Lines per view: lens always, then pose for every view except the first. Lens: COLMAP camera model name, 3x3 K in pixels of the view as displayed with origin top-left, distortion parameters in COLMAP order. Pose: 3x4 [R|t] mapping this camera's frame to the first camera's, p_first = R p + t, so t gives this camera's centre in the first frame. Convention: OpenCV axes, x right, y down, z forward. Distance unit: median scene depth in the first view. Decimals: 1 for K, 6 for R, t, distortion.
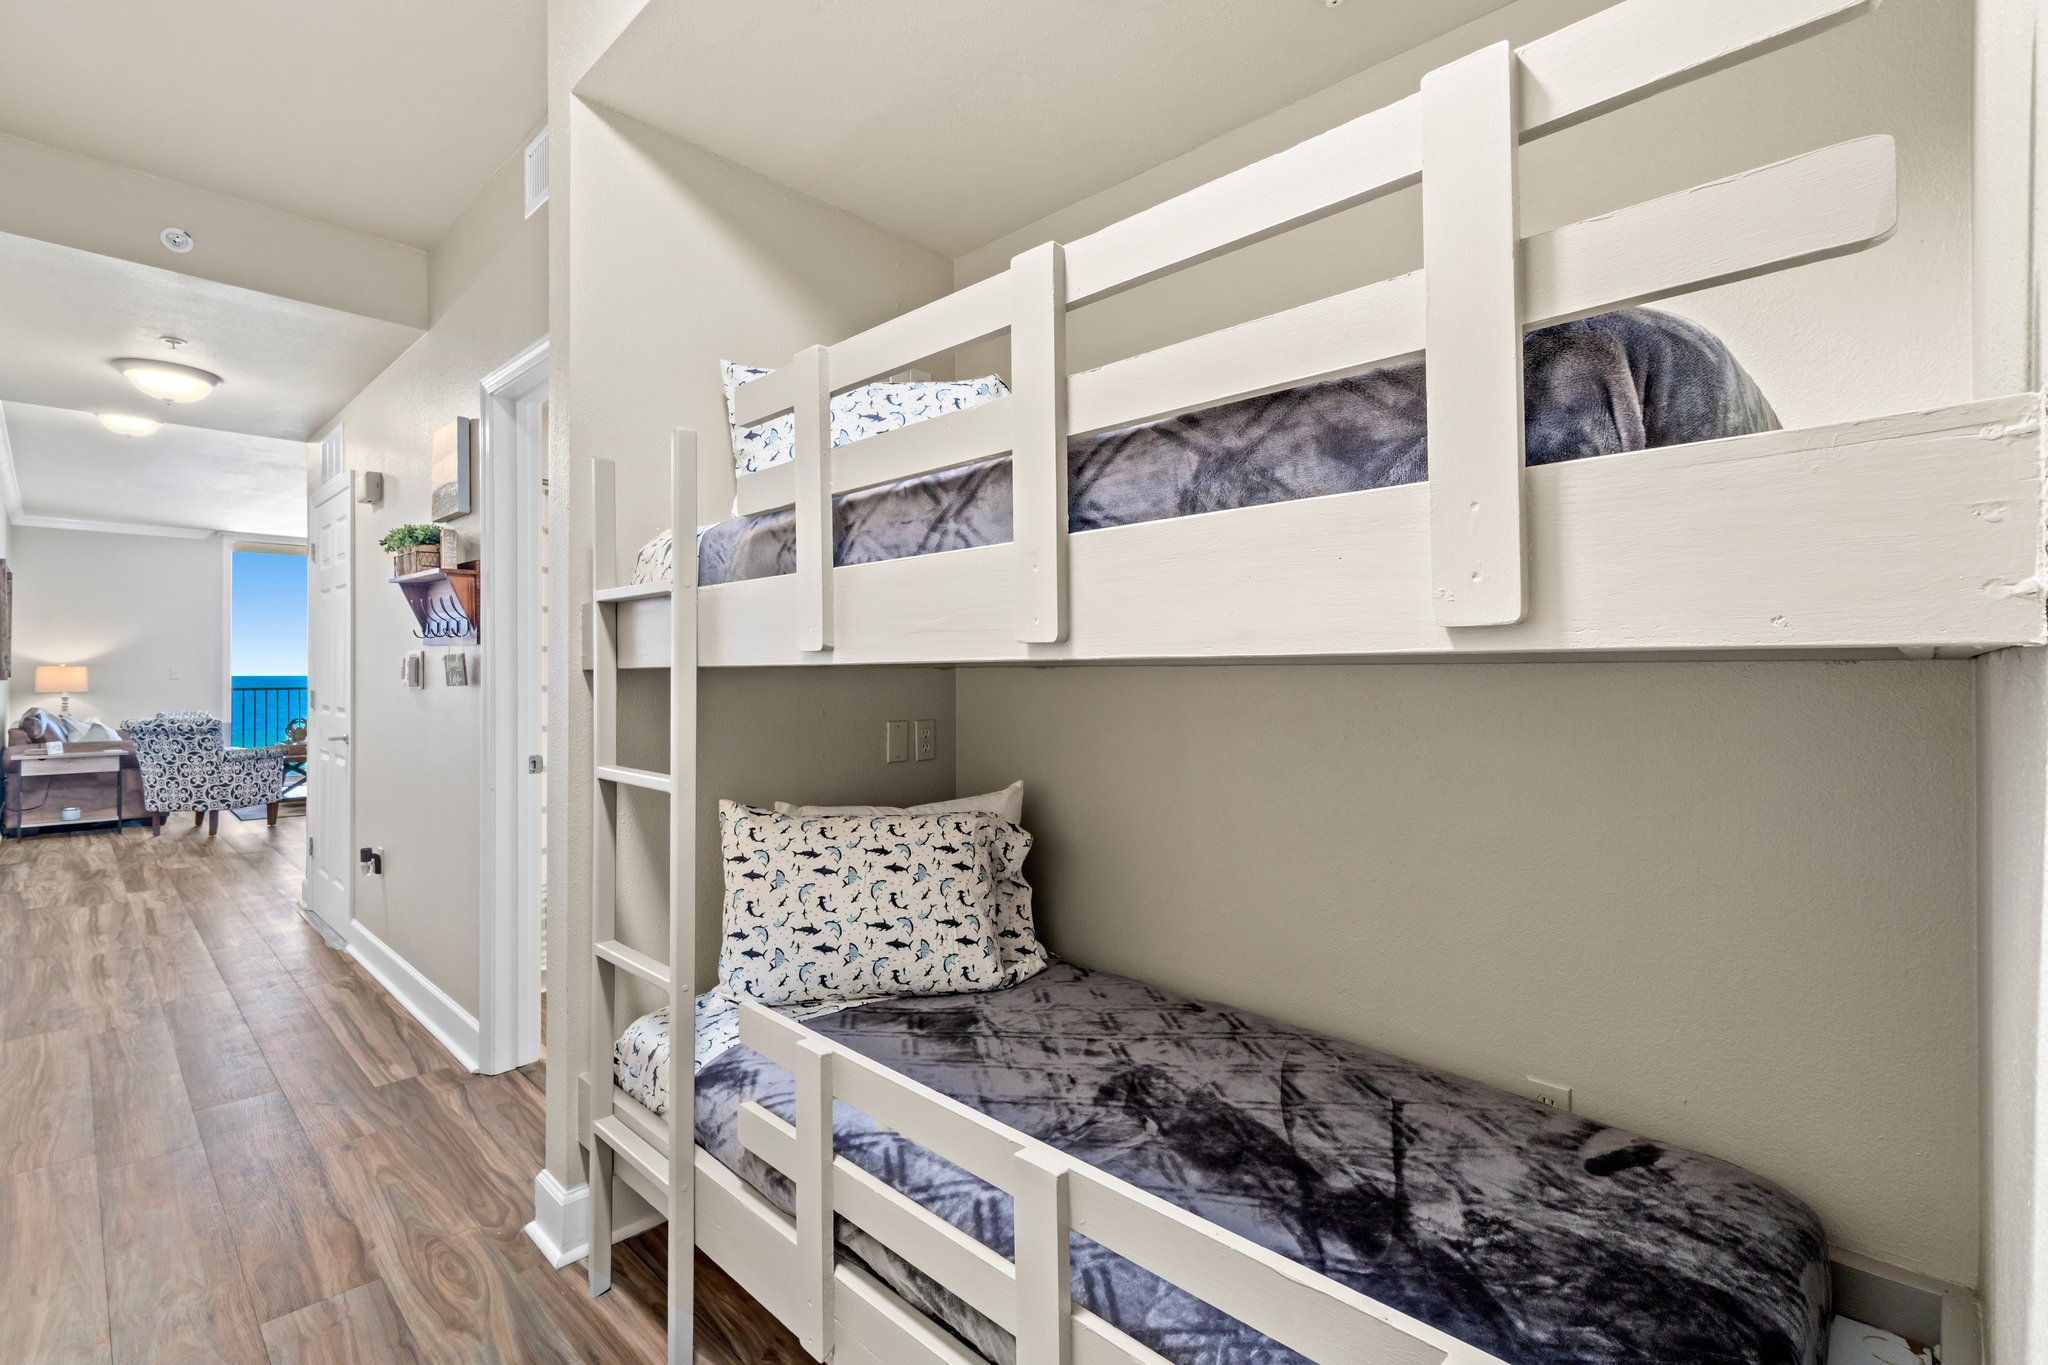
lens RADIAL K [[939.6, 0, 1026.9], [0, 939.6, 673.8], [0, 0, 1]] dist [0.001362, -0.000719]
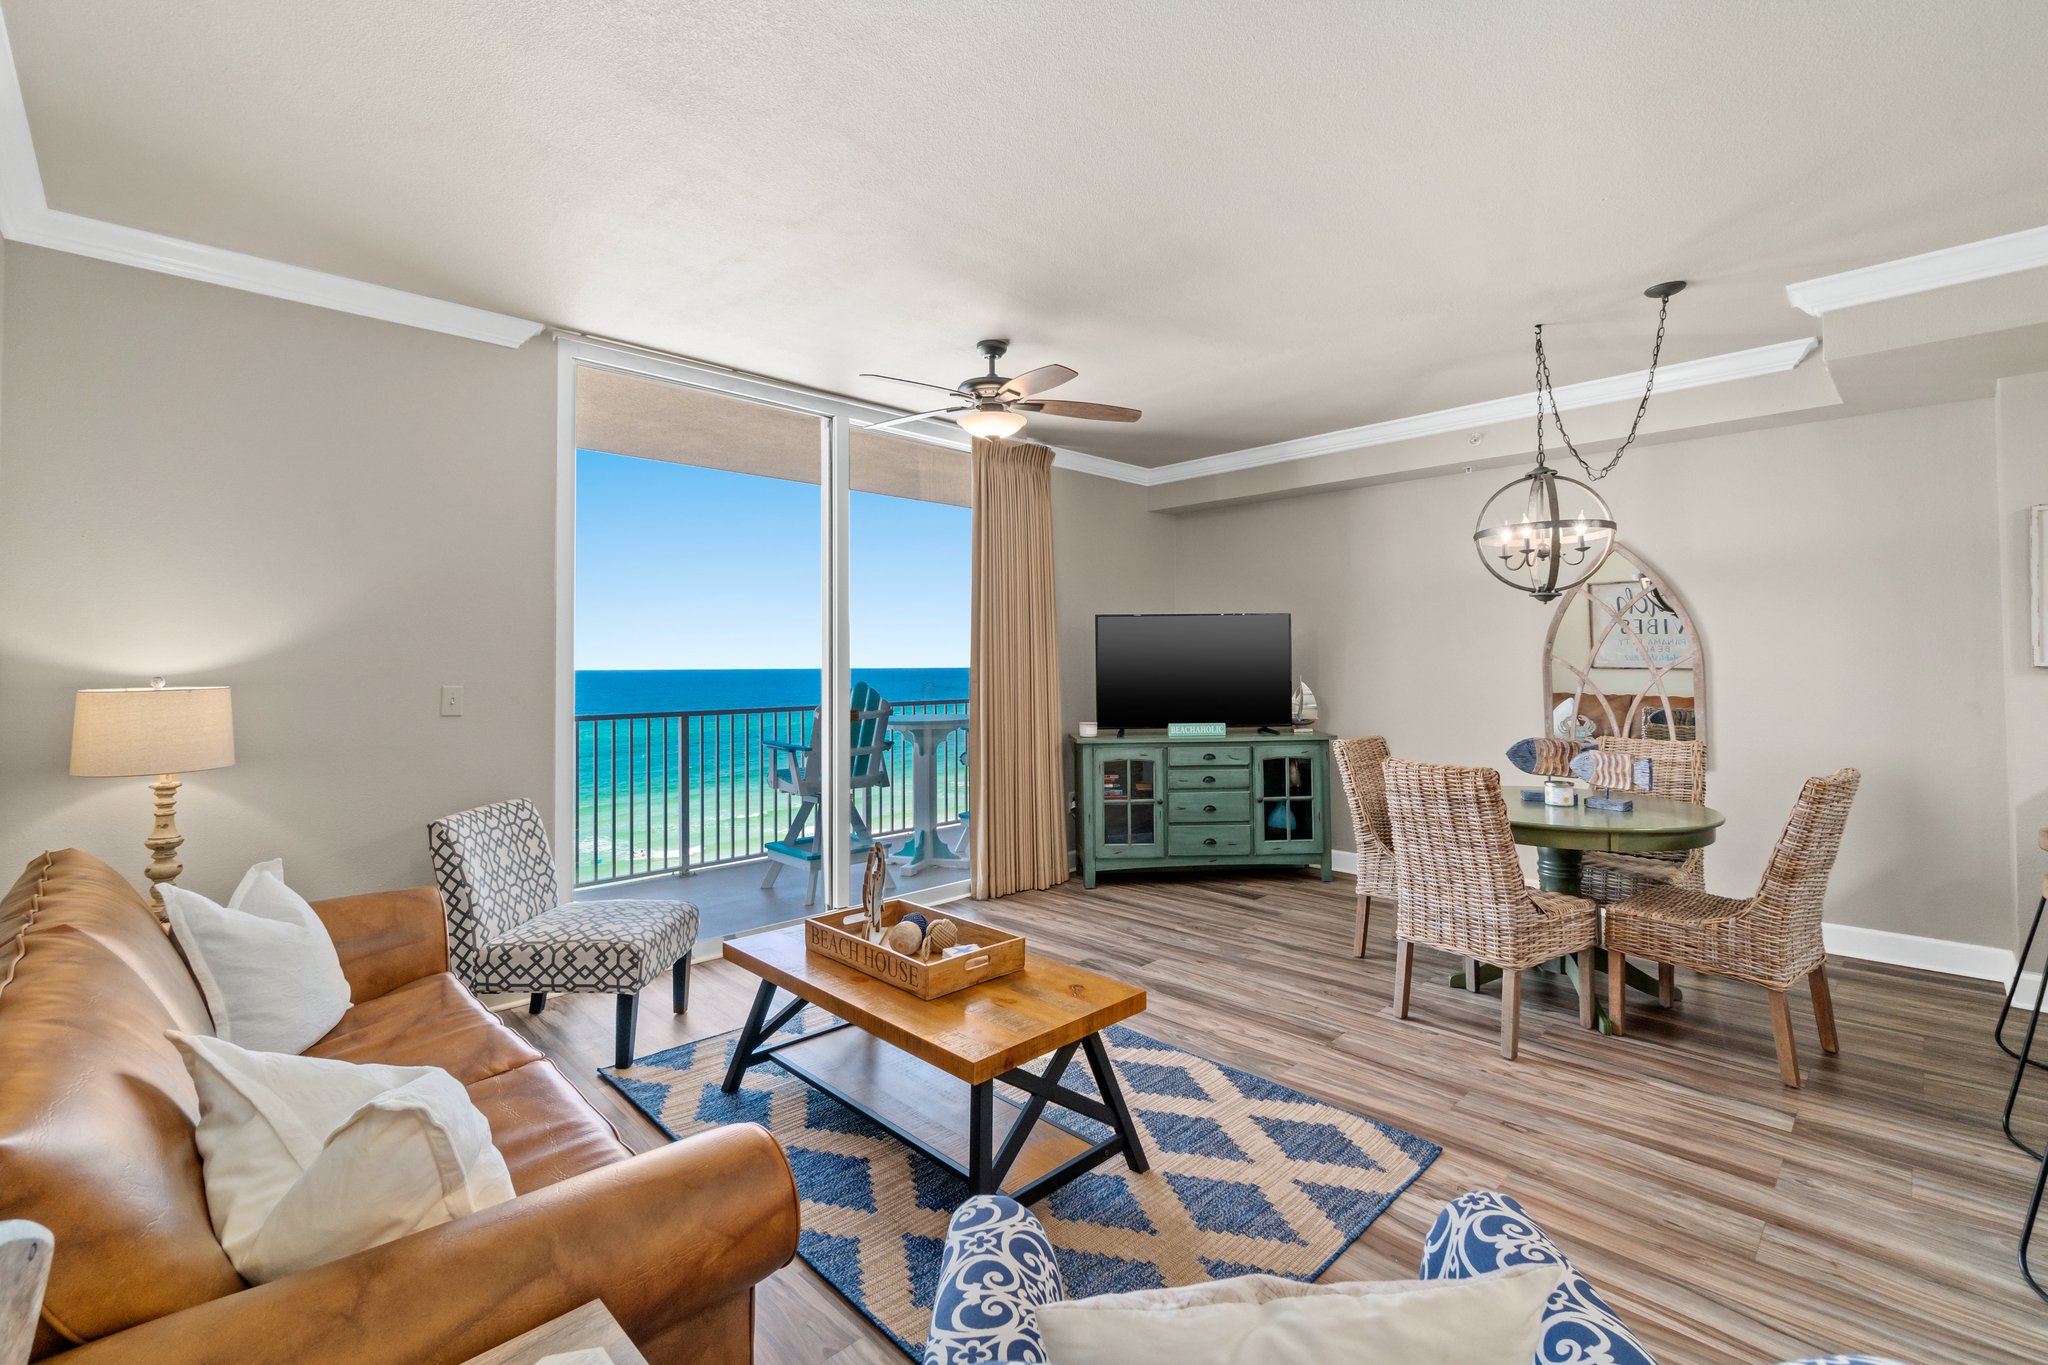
lens RADIAL K [[897.3, 0, 1023.7], [0, 897.3, 645.3], [0, 0, 1]] dist [-0.003438, 0.001505]
pose [[0.999518, -0.008761, -0.029798, -0.926815], [0.008187, 0.999780, -0.019326, -0.016798], [0.029961, 0.019073, 0.999369, 0.903131]]
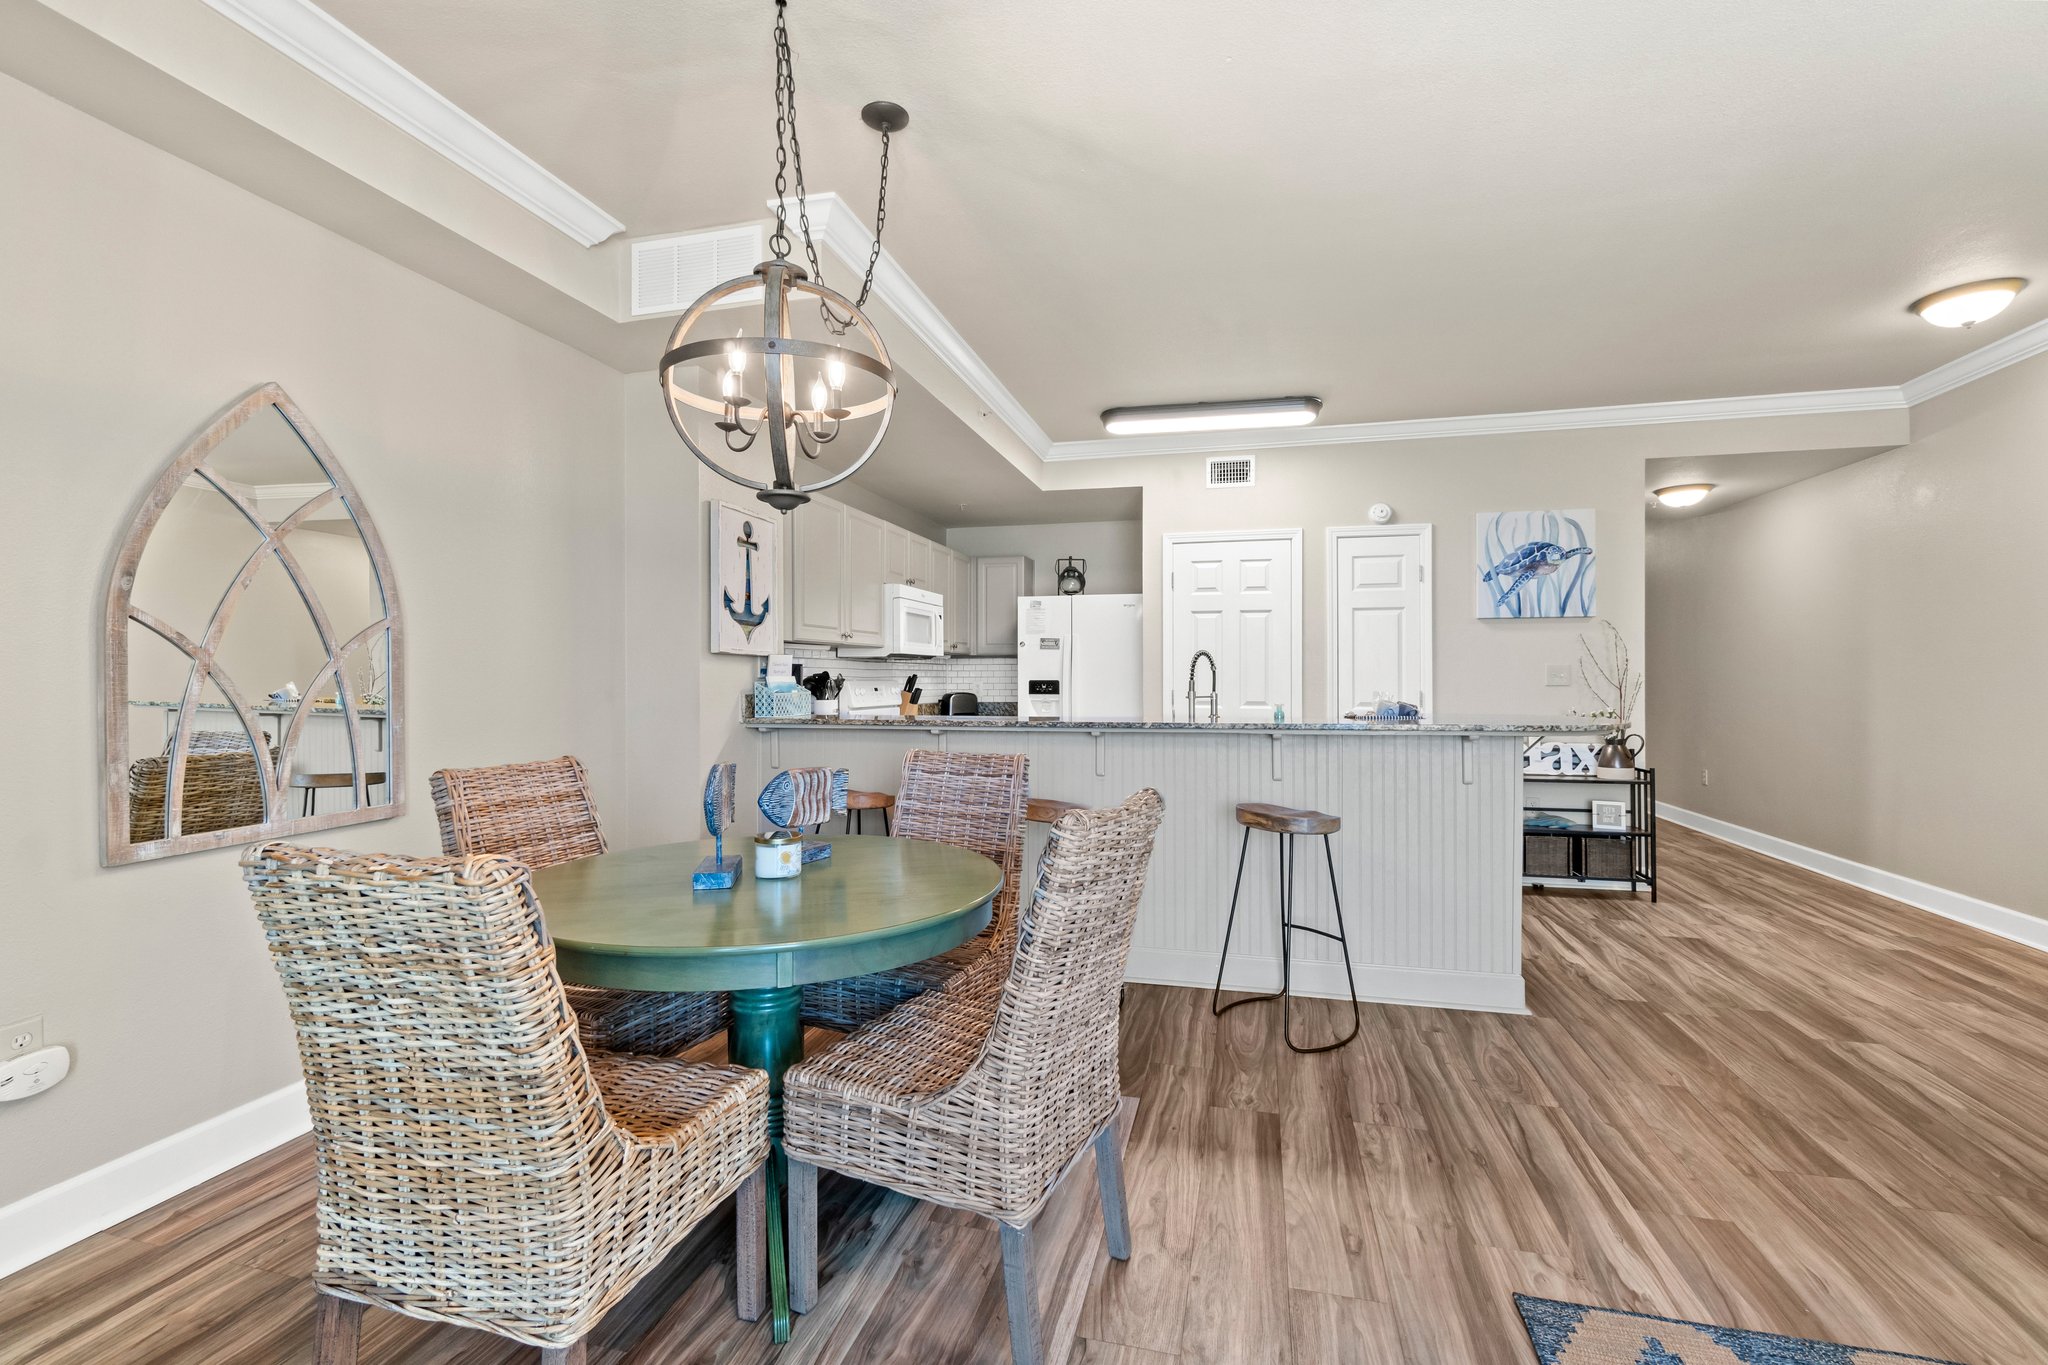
lens RADIAL K [[897.3, 0, 1027.9], [0, 897.3, 675.9], [0, 0, 1]] dist [-0.003438, 0.001505]
pose [[-0.491353, -0.000956, 0.870960, -0.926329], [-0.003800, 0.999992, -0.001046, 0.003187], [-0.870952, -0.003823, -0.491353, 1.505296]]
